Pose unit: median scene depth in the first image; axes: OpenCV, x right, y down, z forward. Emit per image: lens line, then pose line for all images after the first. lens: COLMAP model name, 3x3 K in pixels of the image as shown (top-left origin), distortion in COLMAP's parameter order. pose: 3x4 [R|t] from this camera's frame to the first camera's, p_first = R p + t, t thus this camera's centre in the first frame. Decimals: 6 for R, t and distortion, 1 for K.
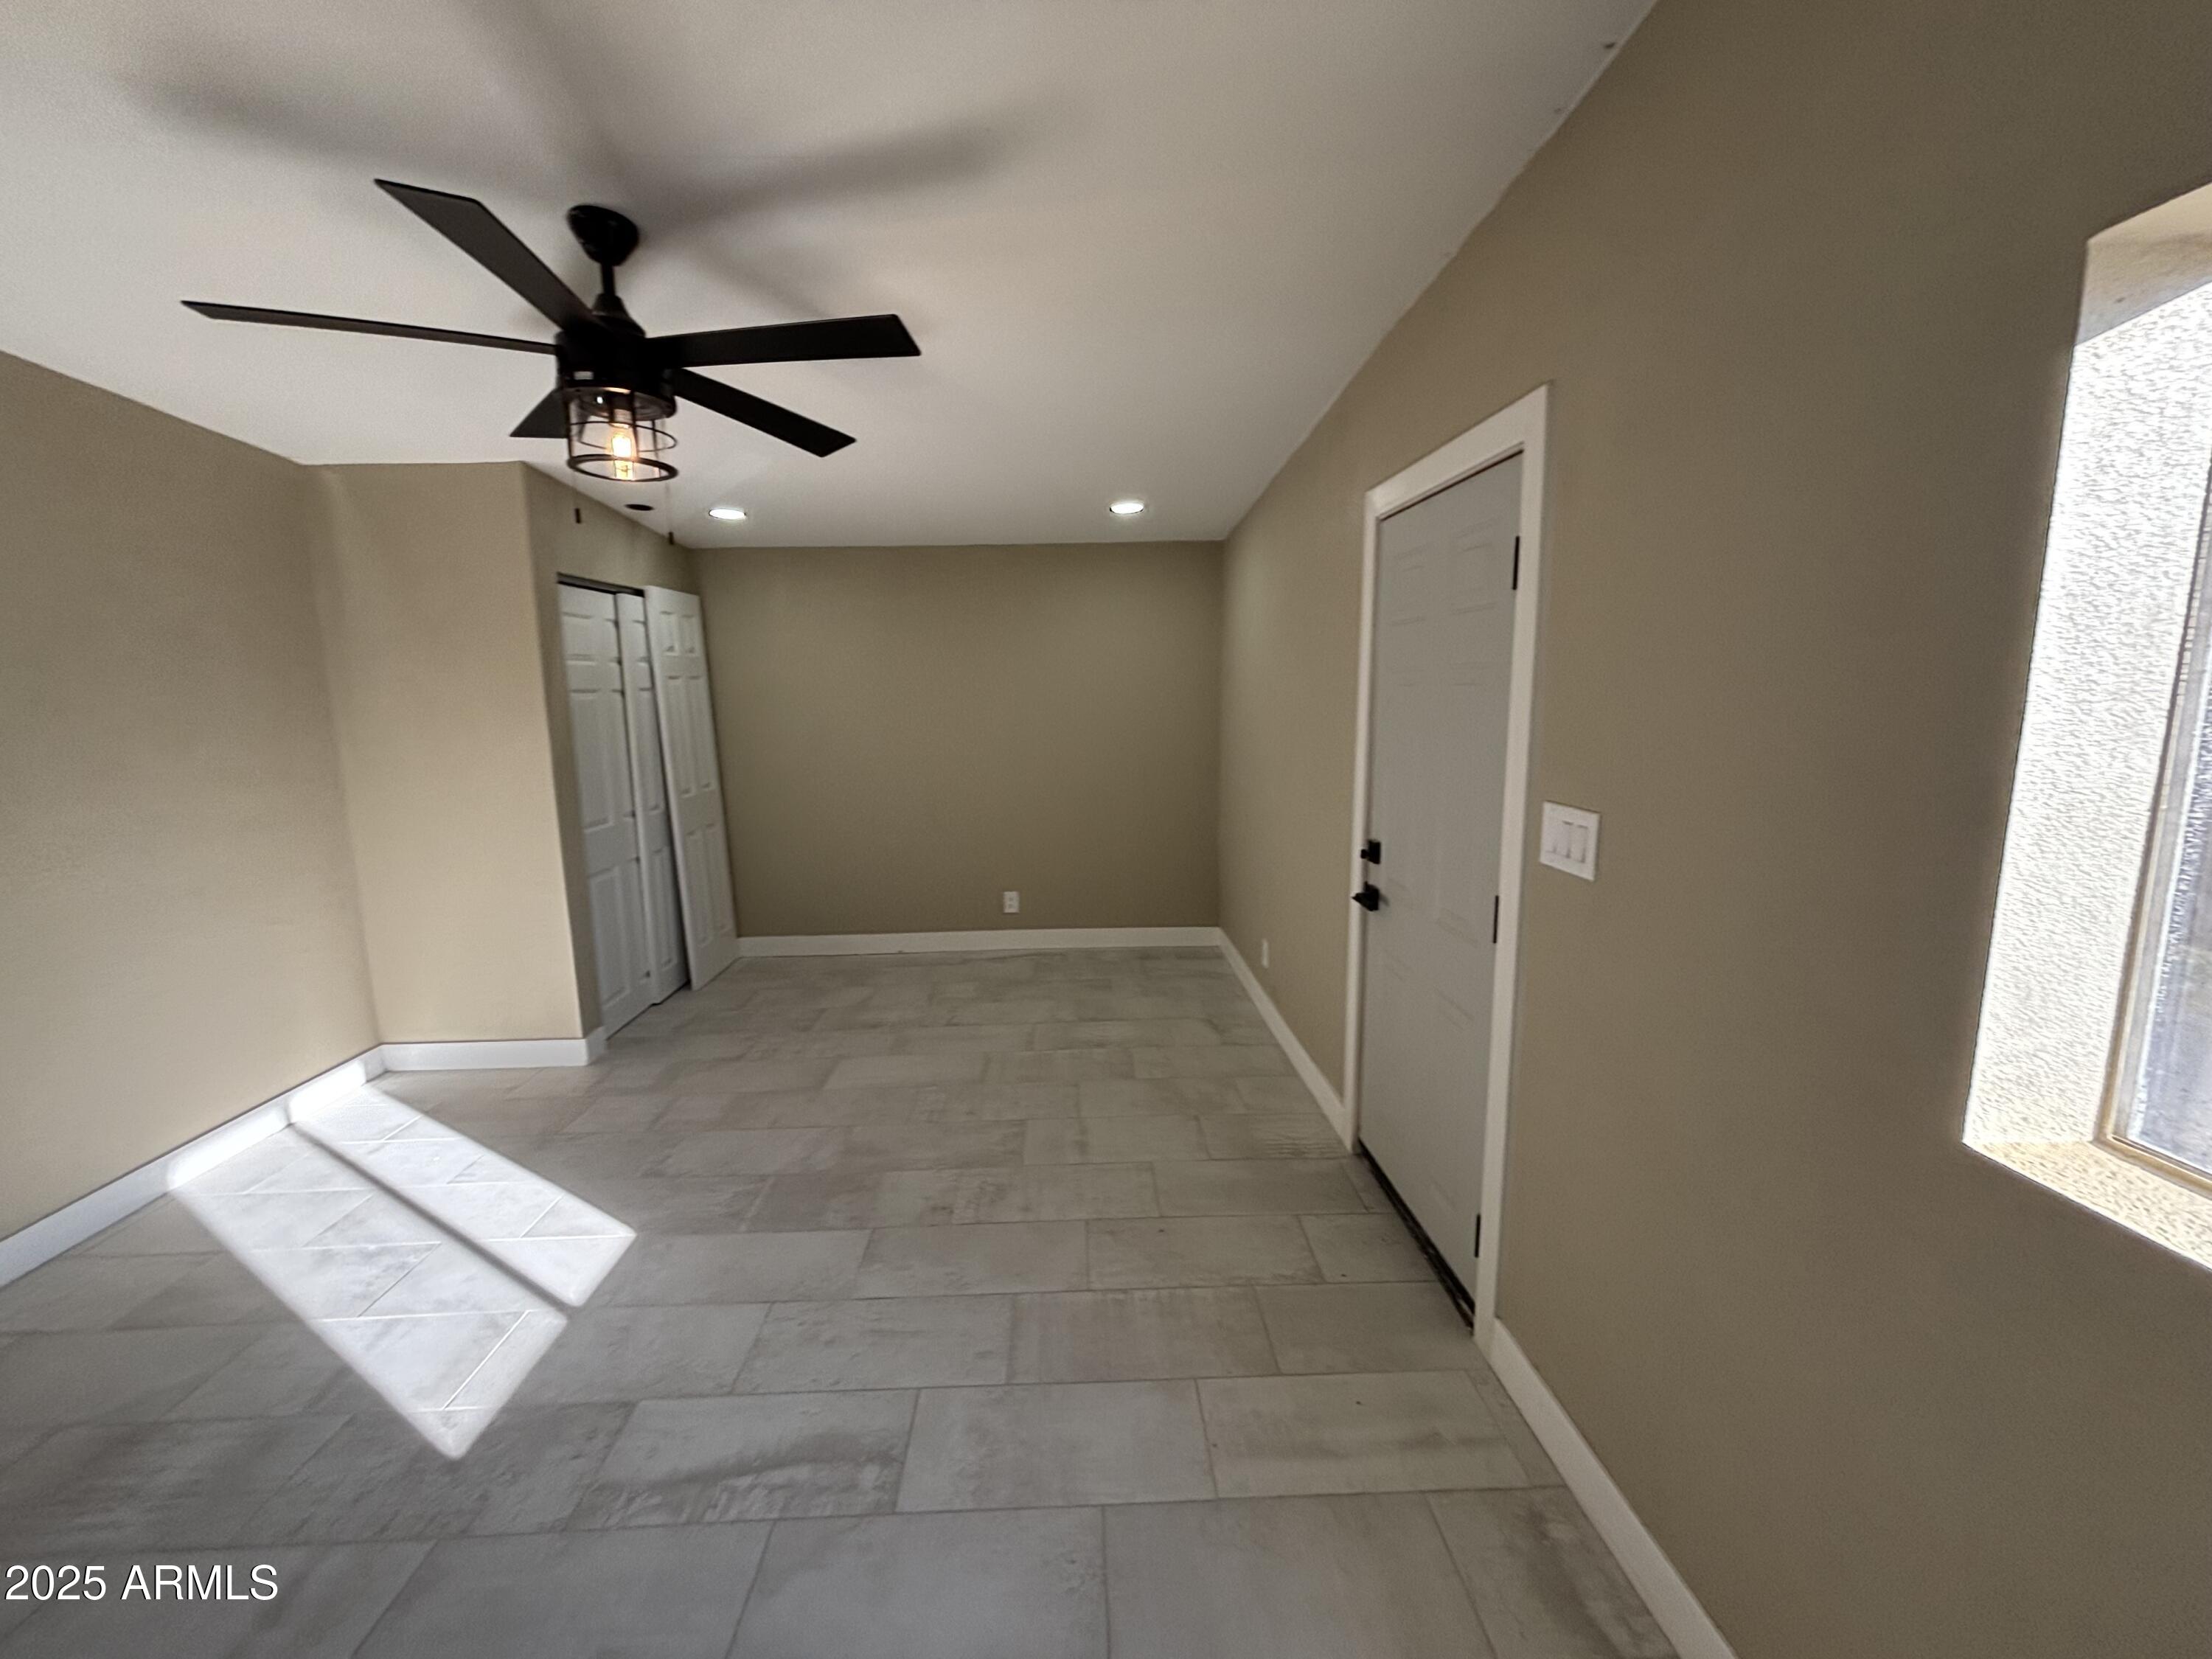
lens RADIAL K [[893.2, 0, 1098.6], [0, 893.2, 822.6], [0, 0, 1]] dist [0.000399, 0.000234]
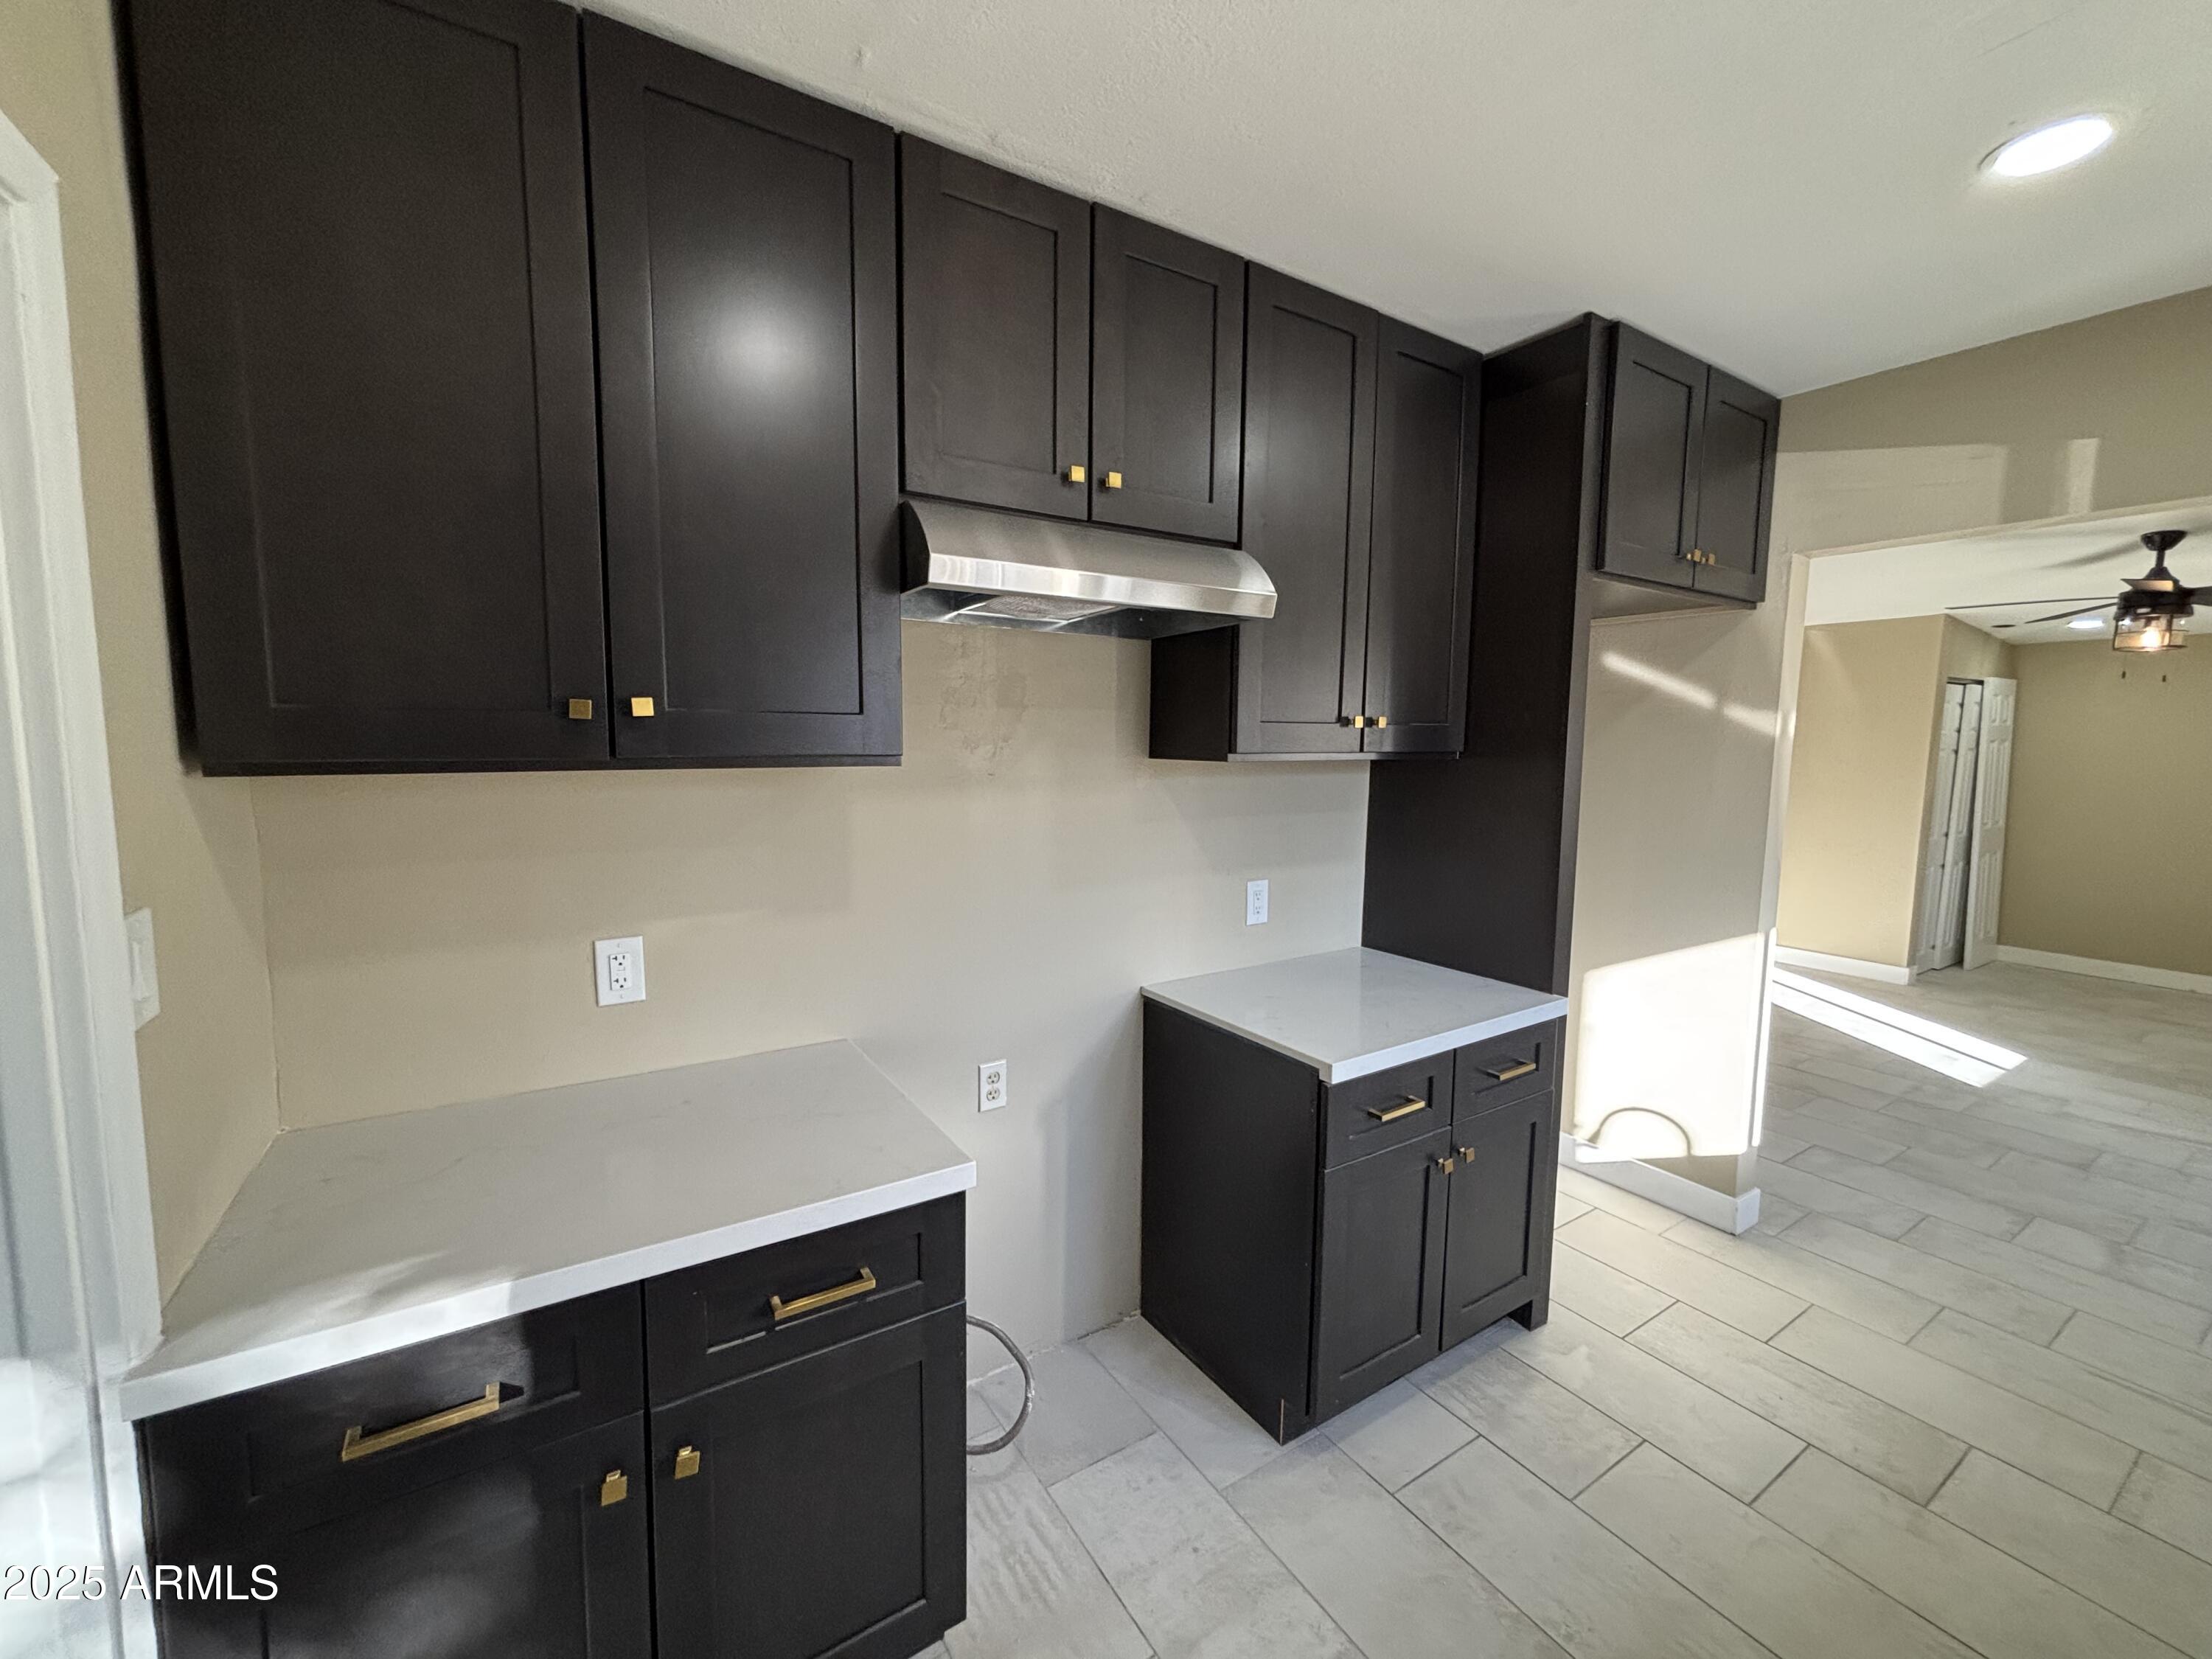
lens RADIAL K [[893.2, 0, 1094.9], [0, 893.2, 821.8], [0, 0, 1]] dist [0.000399, 0.000234]
pose [[0.508522, 0.109209, -0.854096, 0.019607], [-0.154179, 0.987442, 0.034462, 0.205362], [0.847133, 0.114159, 0.518973, -1.423955]]
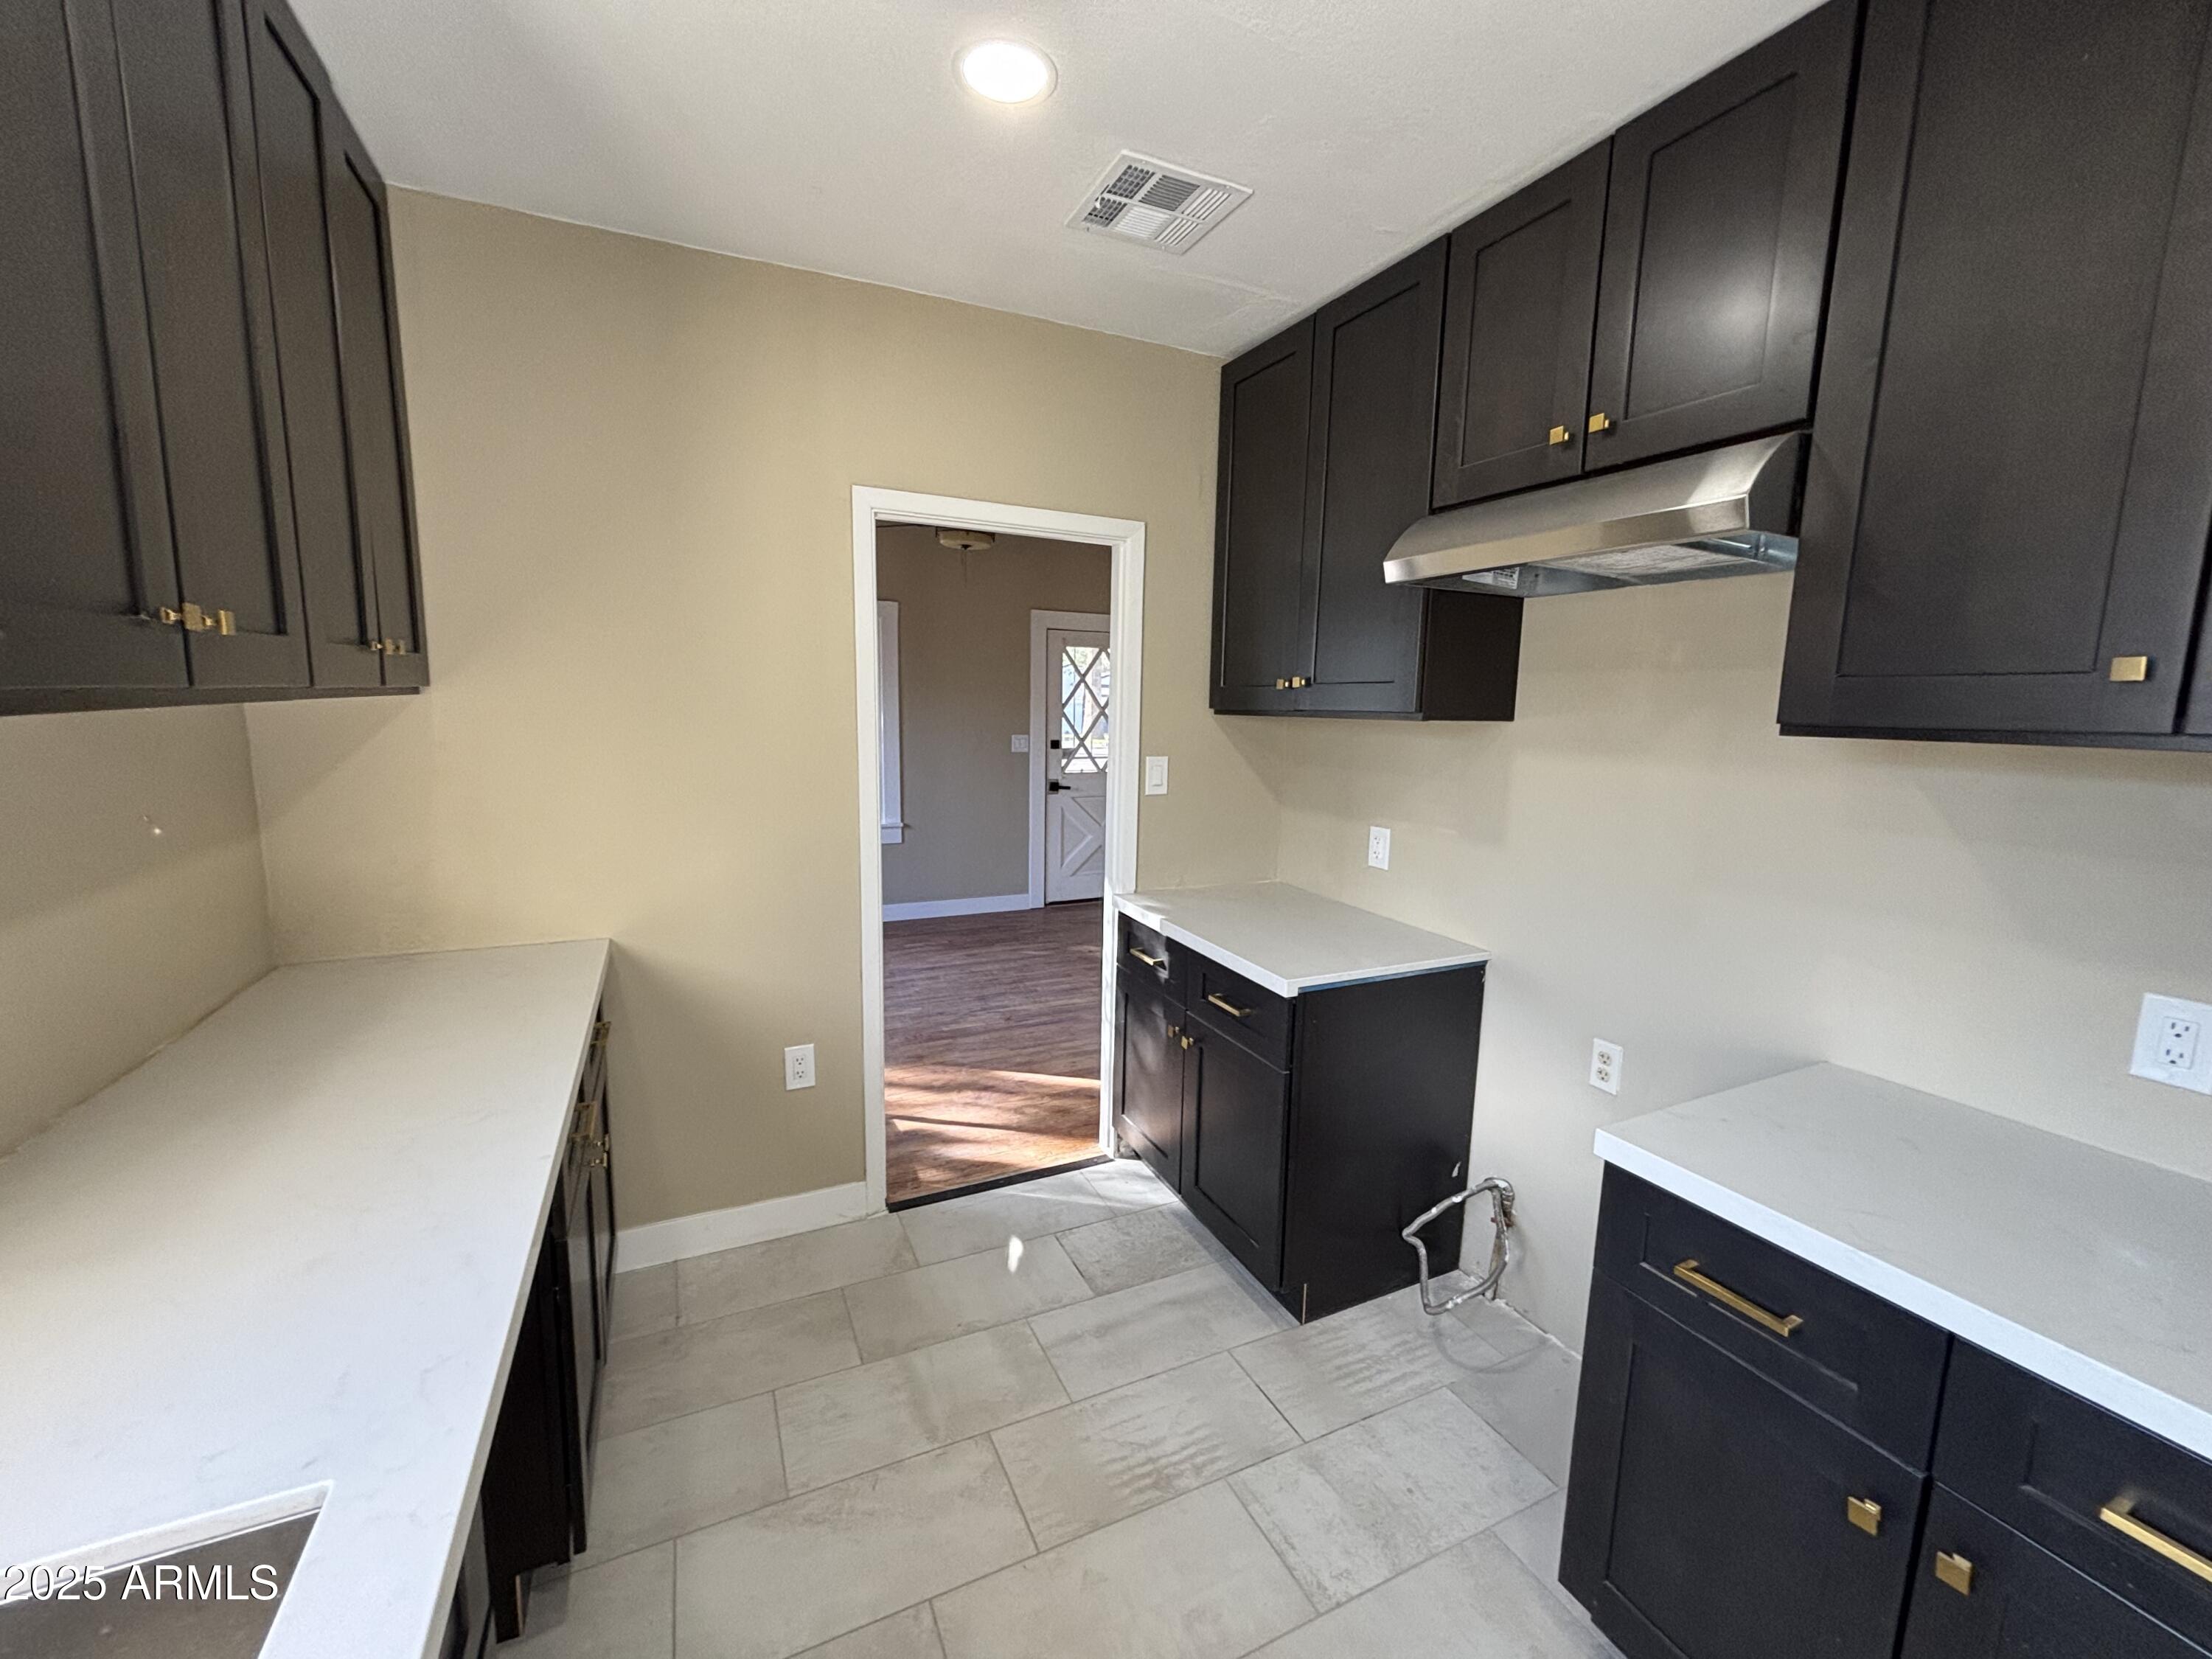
lens RADIAL K [[893.2, 0, 1100.3], [0, 893.2, 821.3], [0, 0, 1]] dist [0.000399, 0.000234]
pose [[-0.917839, 0.054951, -0.393131, 0.006950], [-0.064879, 0.956288, 0.285139, 0.089302], [0.391615, 0.287218, -0.874153, -0.633753]]
